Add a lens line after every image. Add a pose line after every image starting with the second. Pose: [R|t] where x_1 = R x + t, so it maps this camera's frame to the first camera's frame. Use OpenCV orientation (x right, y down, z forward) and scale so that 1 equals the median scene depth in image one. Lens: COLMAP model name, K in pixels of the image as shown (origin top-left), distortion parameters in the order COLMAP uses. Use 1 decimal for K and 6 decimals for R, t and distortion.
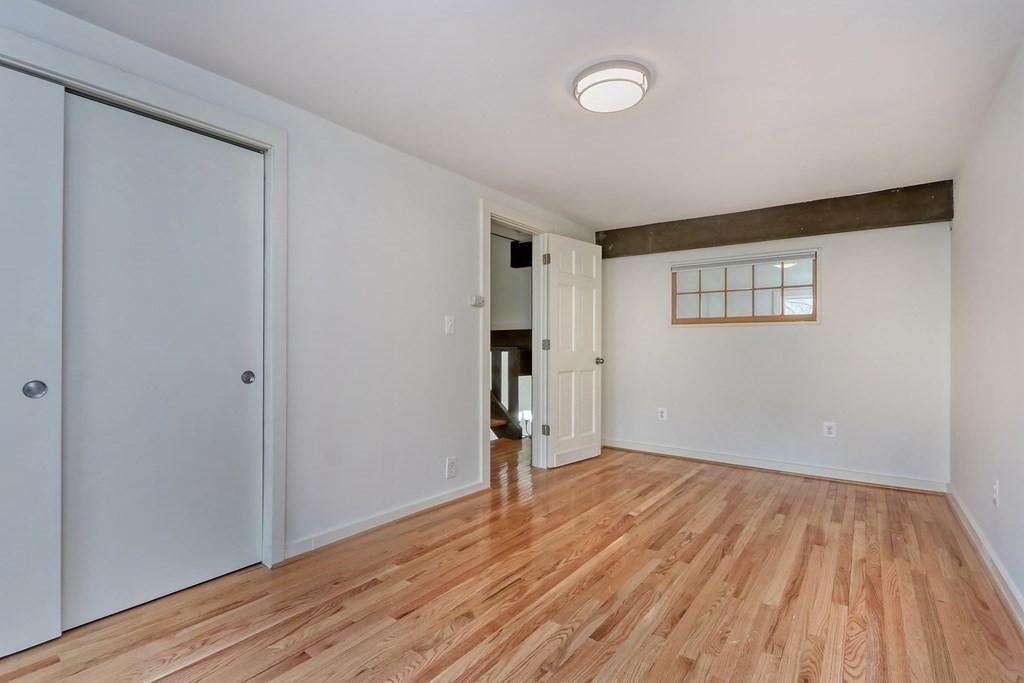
lens RADIAL K [[469.2, 0, 509.5], [0, 469.2, 346.4], [0, 0, 1]] dist [-0.011377, -0.000410]
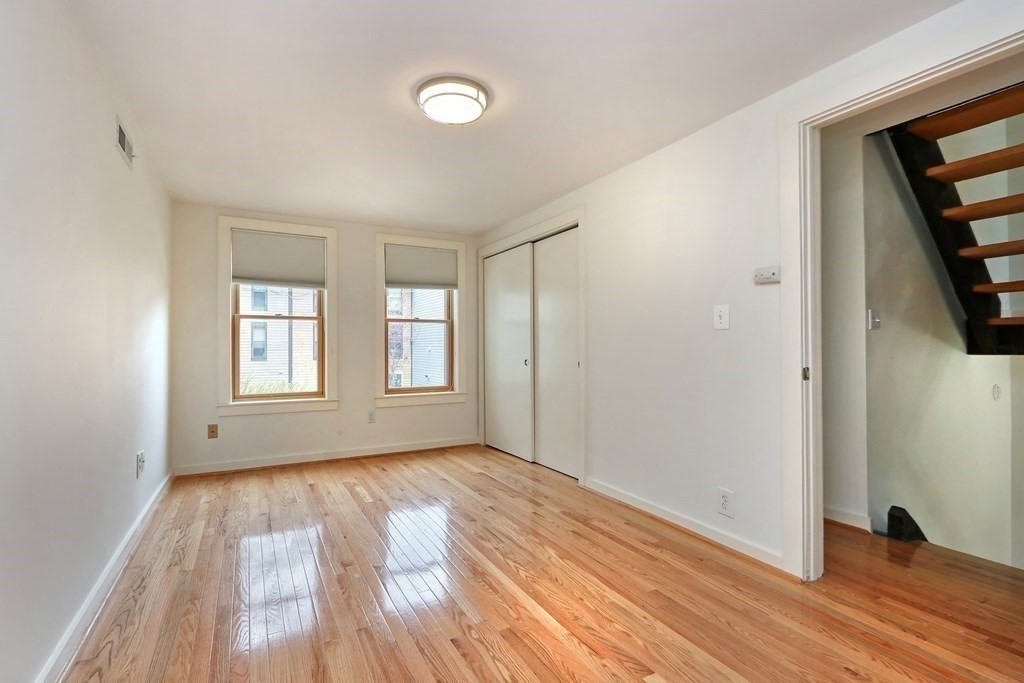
lens RADIAL K [[469.2, 0, 507.1], [0, 469.2, 342.1], [0, 0, 1]] dist [-0.011377, -0.000410]
pose [[-0.401419, -0.011677, -0.915820, 0.930553], [-0.004043, 0.999932, -0.010977, 0.003148], [0.915885, -0.000703, -0.401439, 1.246653]]
